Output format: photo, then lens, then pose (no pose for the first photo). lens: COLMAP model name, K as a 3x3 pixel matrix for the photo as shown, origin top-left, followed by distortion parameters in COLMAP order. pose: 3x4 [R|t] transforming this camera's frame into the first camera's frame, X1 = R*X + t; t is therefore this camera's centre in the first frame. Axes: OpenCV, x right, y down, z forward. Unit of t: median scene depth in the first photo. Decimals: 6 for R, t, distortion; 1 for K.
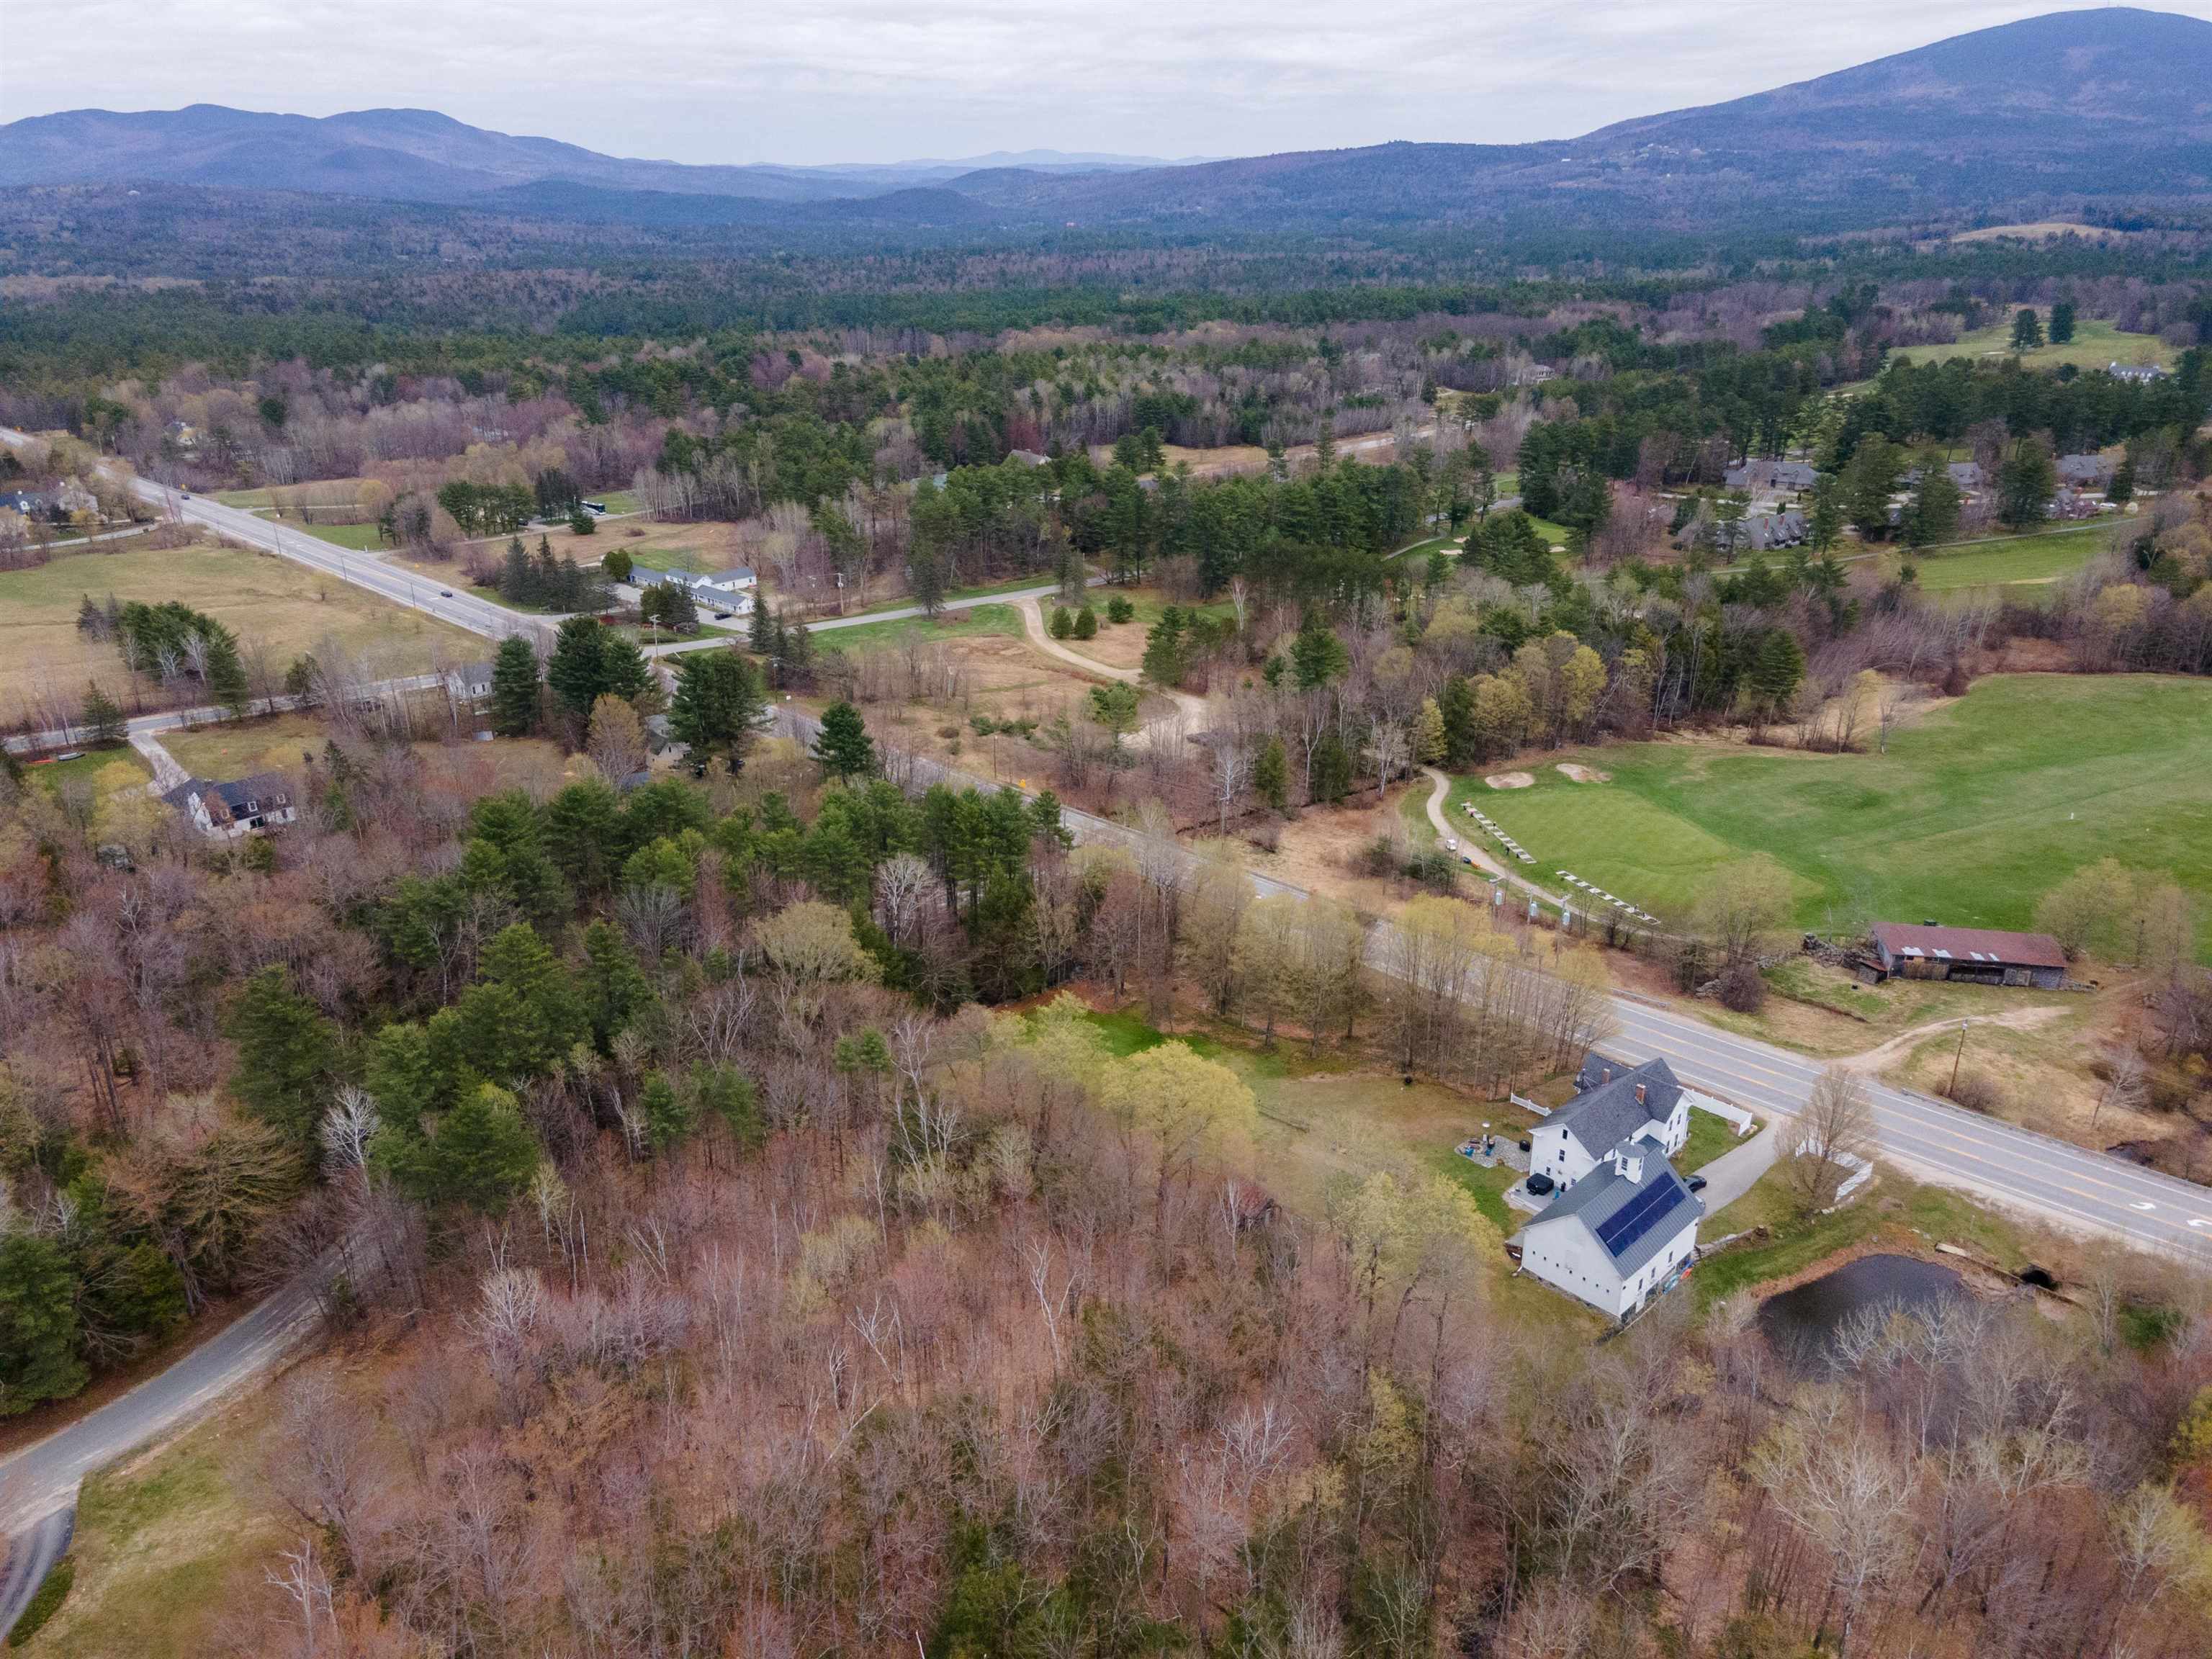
lens RADIAL K [[1591.2, 0, 1097.2], [0, 1591.2, 824.4], [0, 0, 1]] dist [0.017372, 0.077650]
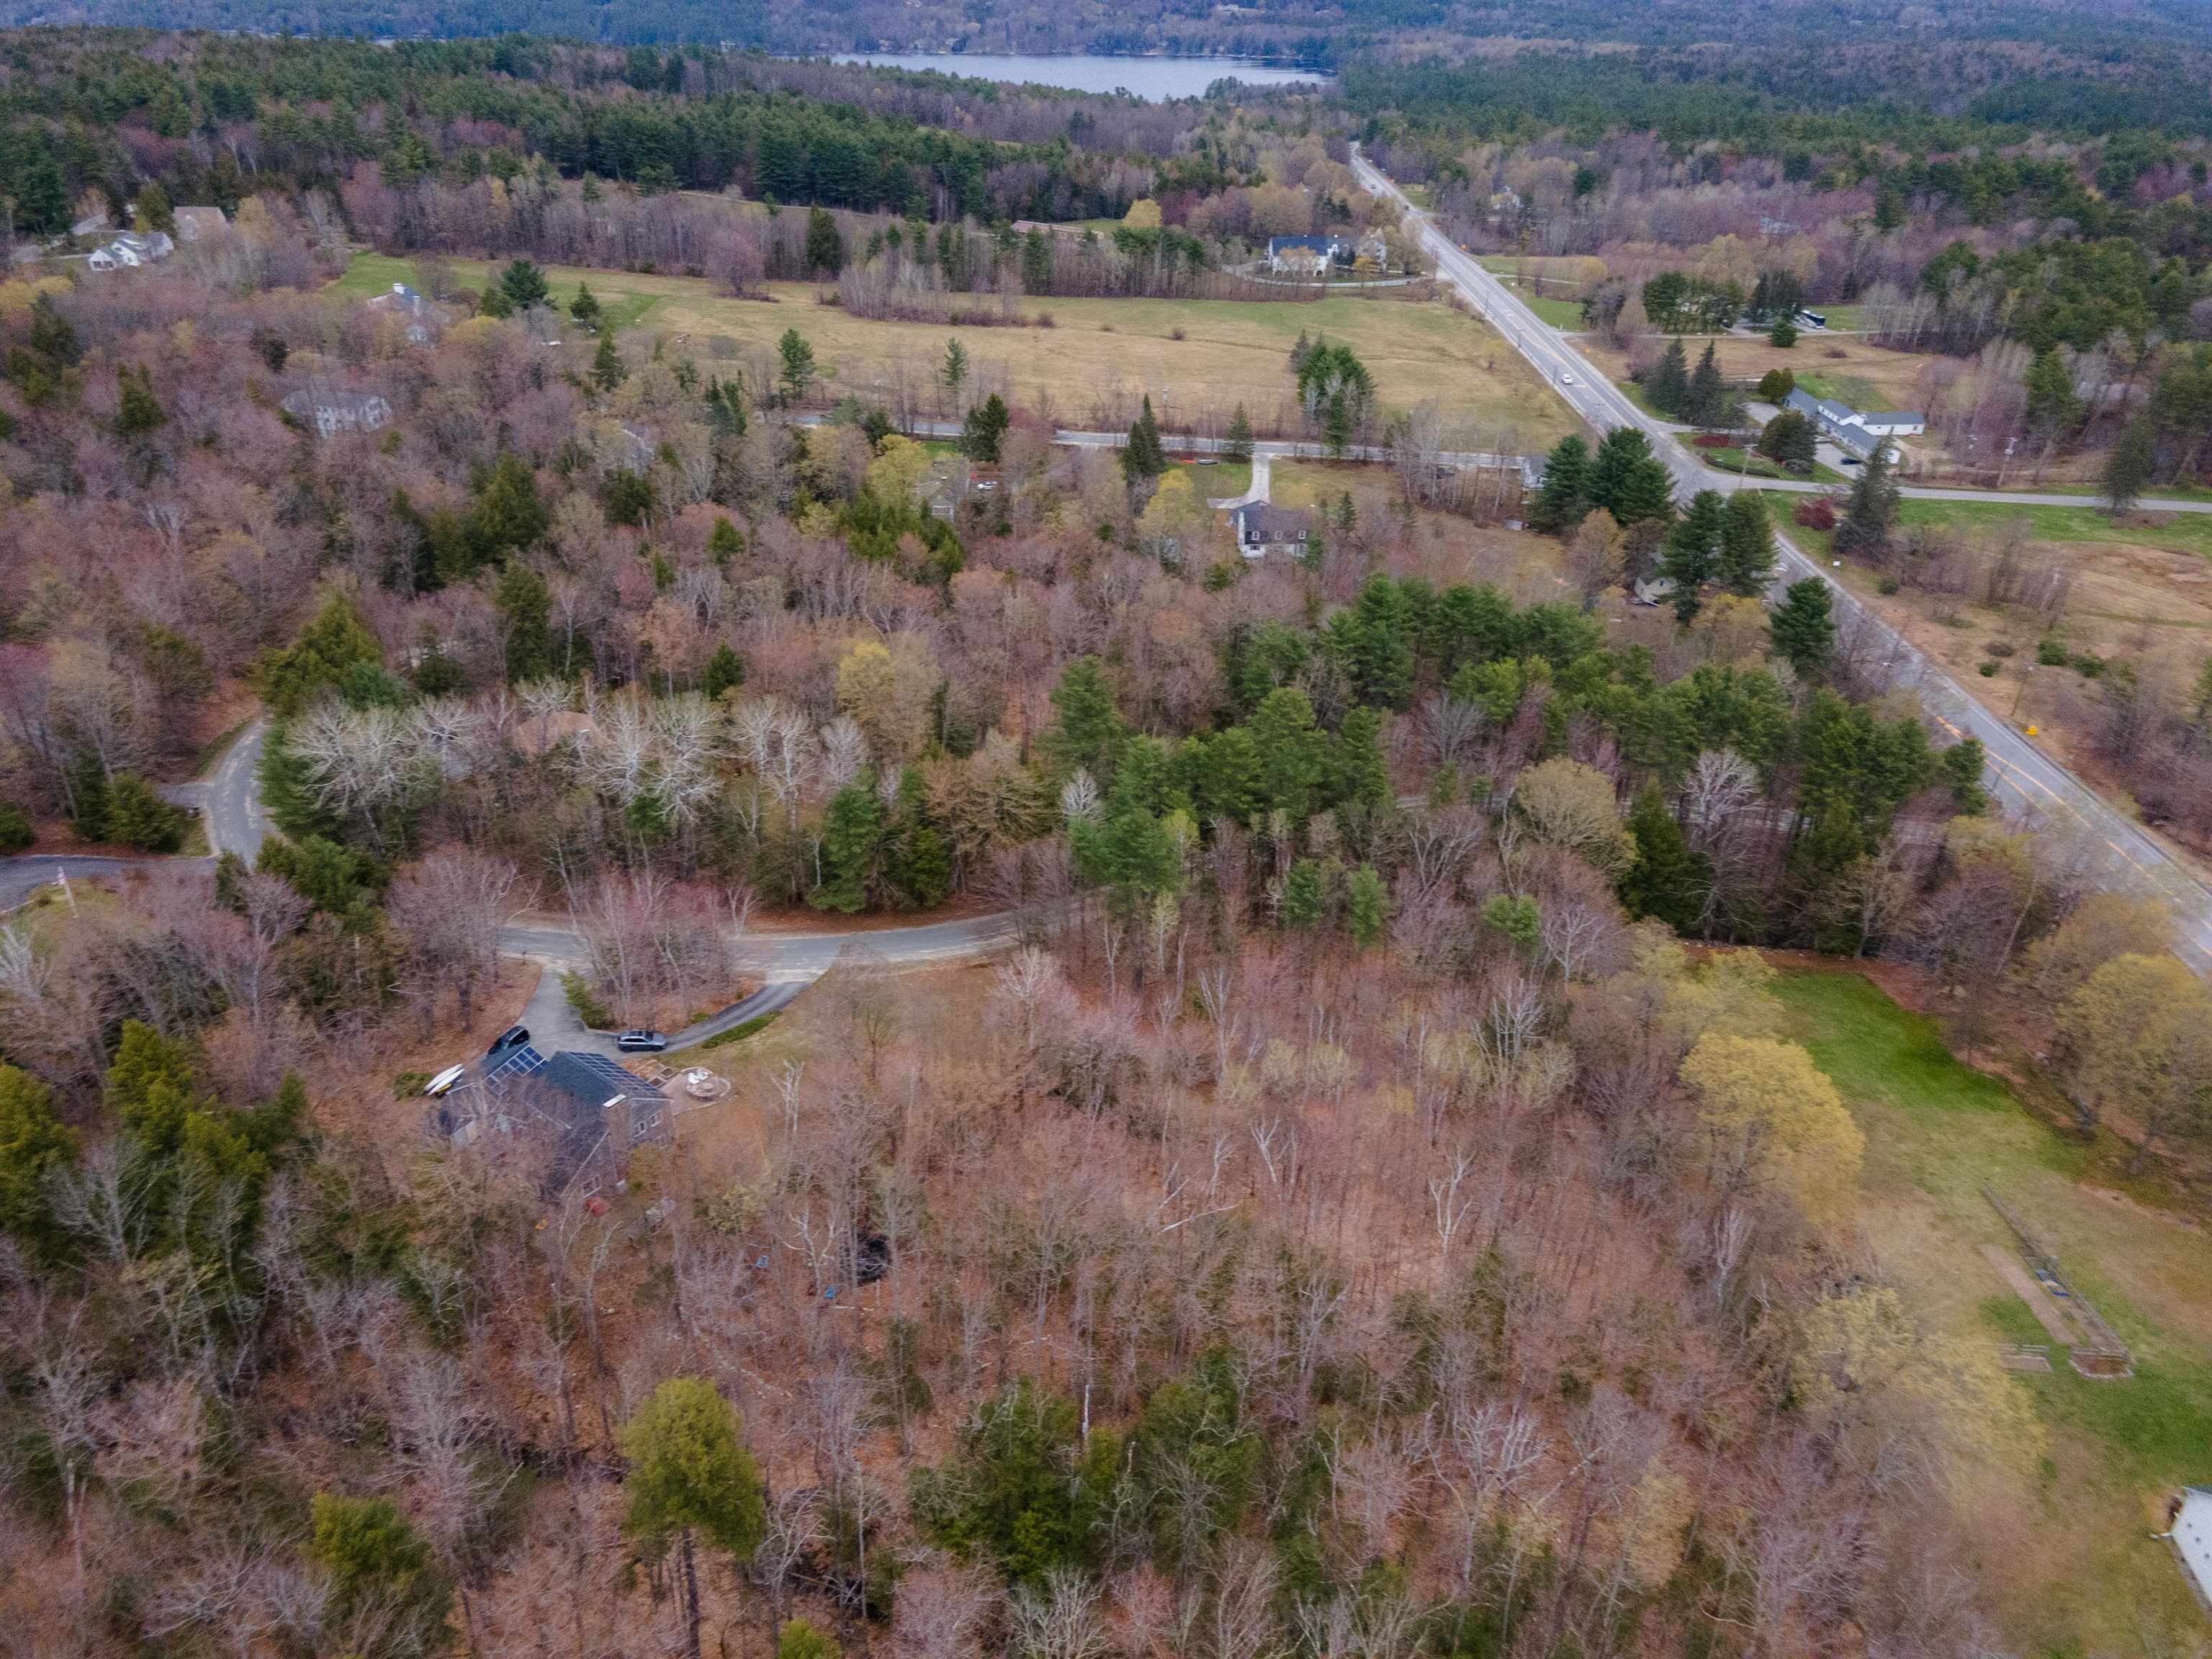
lens RADIAL K [[1591.2, 0, 1097.2], [0, 1591.2, 824.4], [0, 0, 1]] dist [0.017372, 0.077650]
pose [[0.717399, 0.352823, -0.600711, 0.109829], [-0.278916, 0.935609, 0.216428, -0.023337], [0.638392, 0.012282, 0.769613, 0.046278]]
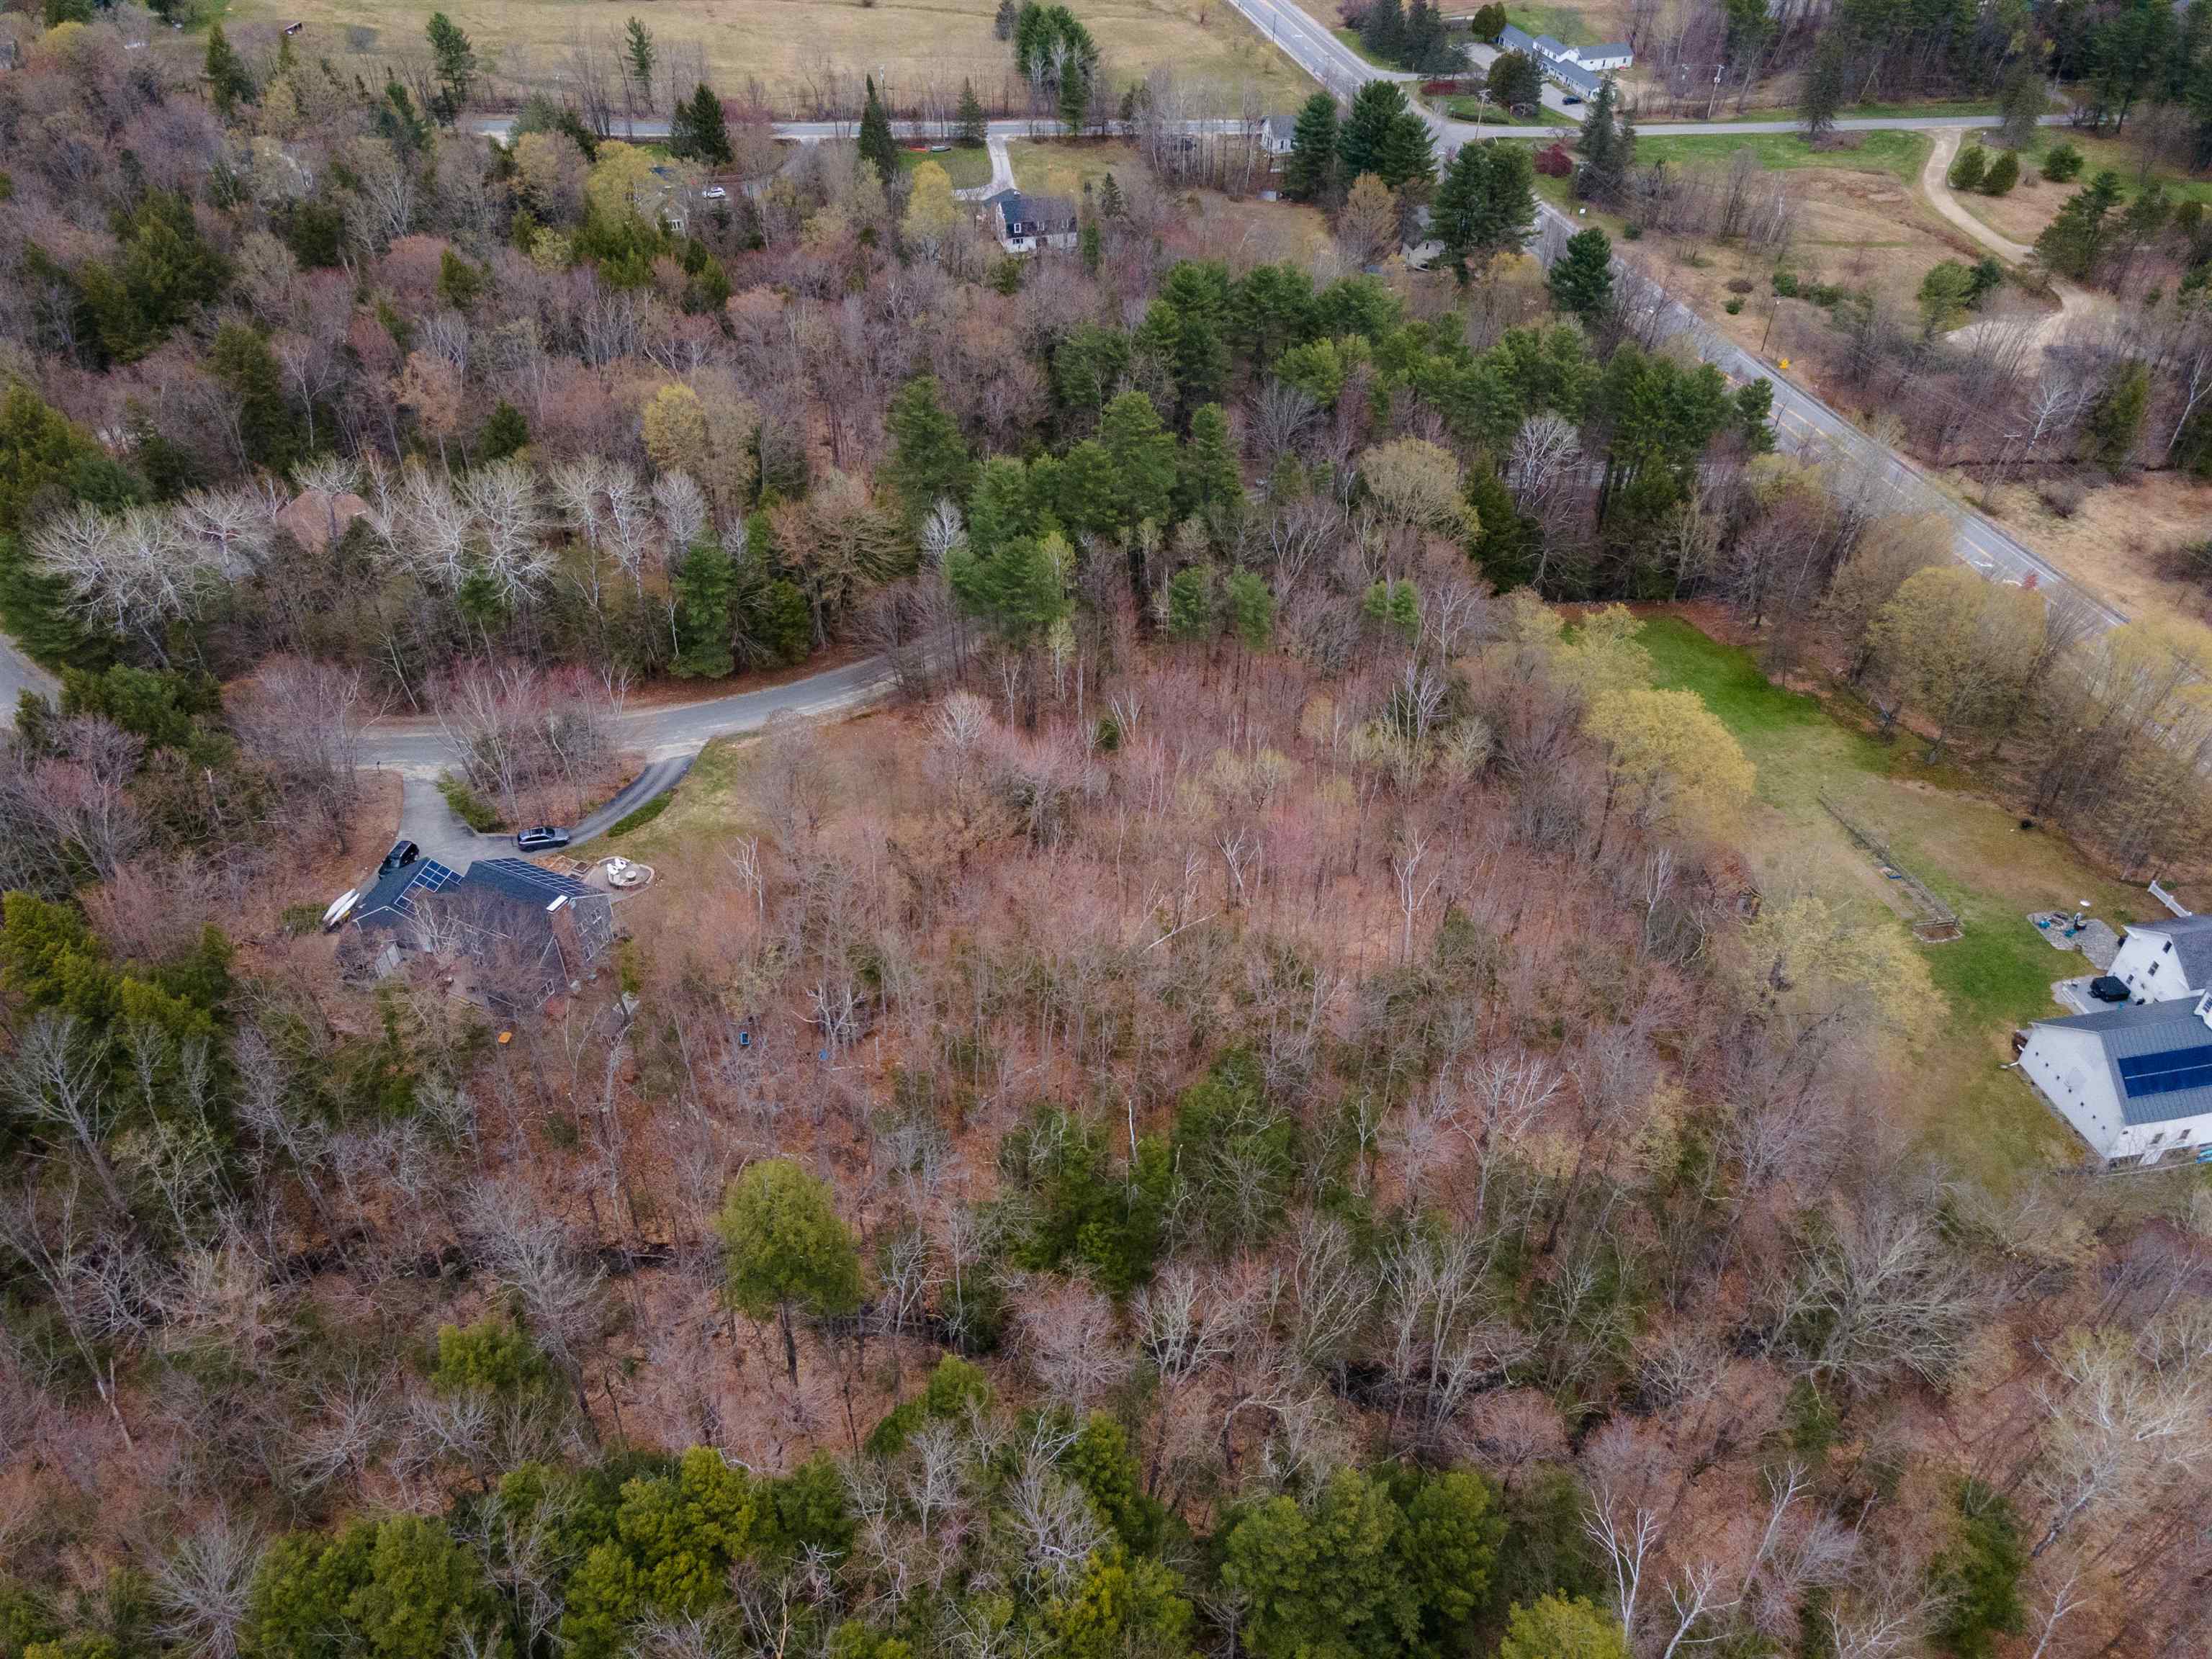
lens RADIAL K [[1591.2, 0, 1097.2], [0, 1591.2, 824.4], [0, 0, 1]] dist [0.017372, 0.077650]
pose [[0.845958, 0.345003, -0.406606, 0.069311], [-0.209619, 0.916271, 0.341332, -0.014472], [0.490322, -0.203520, 0.847446, 0.021859]]
